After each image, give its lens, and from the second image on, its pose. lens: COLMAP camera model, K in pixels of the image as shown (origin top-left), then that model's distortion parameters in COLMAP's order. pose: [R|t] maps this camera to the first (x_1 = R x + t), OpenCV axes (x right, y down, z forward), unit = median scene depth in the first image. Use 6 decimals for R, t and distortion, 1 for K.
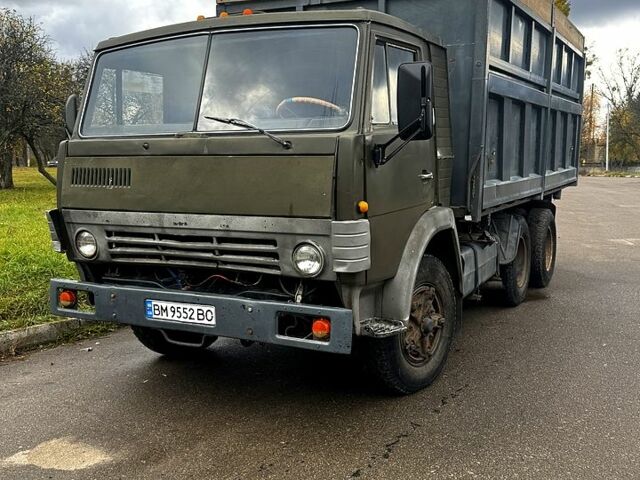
lens RADIAL K [[722.8, 0, 320.0], [0, 722.8, 240.0], [0, 0, 1]] dist [0.049364, -0.021048]
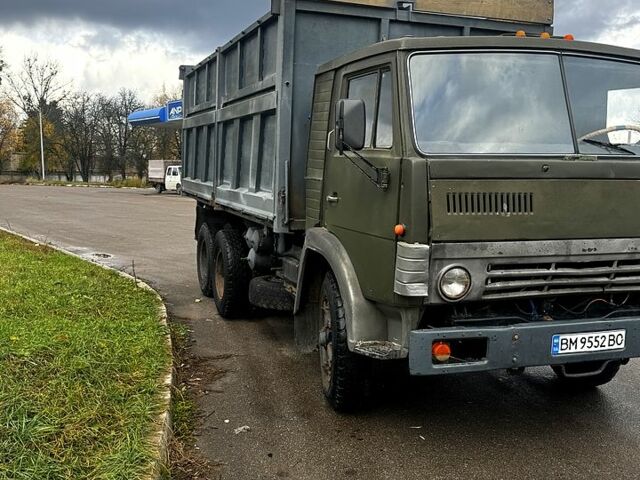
lens RADIAL K [[722.8, 0, 320.0], [0, 722.8, 240.0], [0, 0, 1]] dist [0.049364, -0.021048]
pose [[0.693238, -0.058258, 0.718350, -1.109367], [0.066222, 0.997660, 0.017003, -0.073914], [-0.717660, 0.035783, 0.695474, 0.572621]]
